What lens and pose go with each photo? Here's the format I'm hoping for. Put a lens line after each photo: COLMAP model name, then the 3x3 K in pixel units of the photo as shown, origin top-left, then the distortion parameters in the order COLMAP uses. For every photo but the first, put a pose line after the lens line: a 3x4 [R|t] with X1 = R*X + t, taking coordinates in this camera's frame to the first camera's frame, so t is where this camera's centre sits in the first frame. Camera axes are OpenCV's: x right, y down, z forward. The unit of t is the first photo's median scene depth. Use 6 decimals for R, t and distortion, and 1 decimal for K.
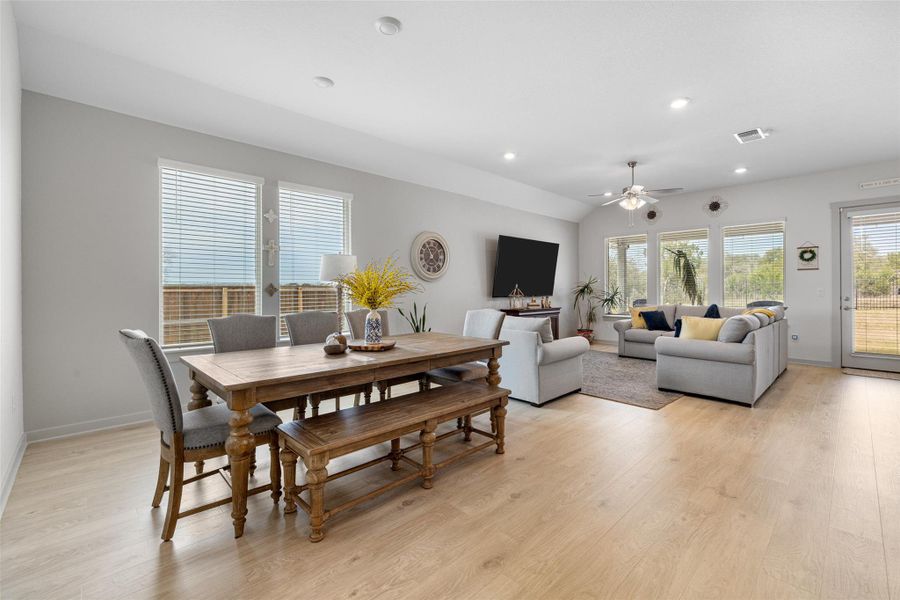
lens RADIAL K [[381.7, 0, 458.9], [0, 381.7, 288.6], [0, 0, 1]] dist [0.001596, -0.001024]
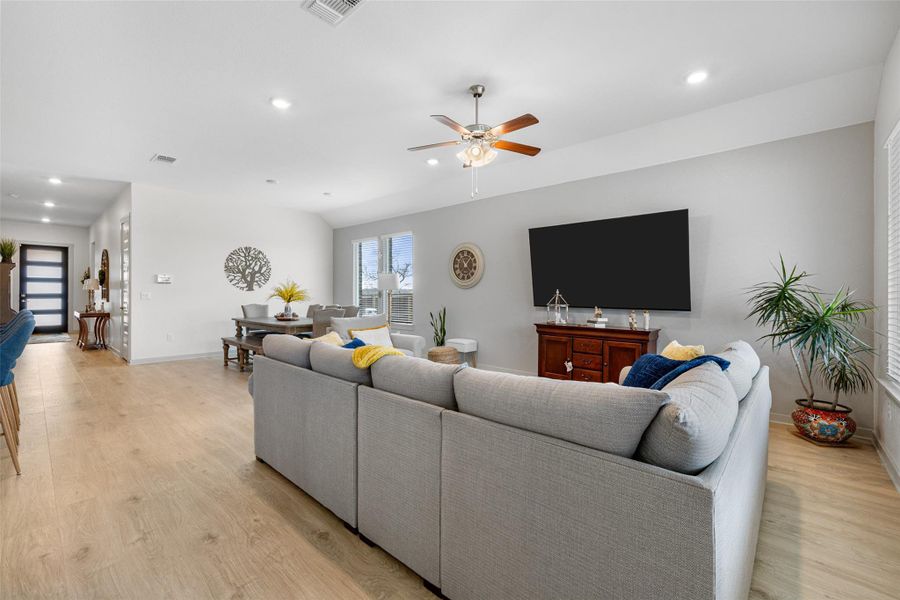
lens RADIAL K [[381.7, 0, 456.4], [0, 381.7, 292.7], [0, 0, 1]] dist [0.001596, -0.001024]
pose [[0.074740, -0.000432, -0.997203, 1.104217], [-0.006697, 0.999977, -0.000935, -0.004575], [0.997181, 0.006748, 0.074735, 0.961408]]
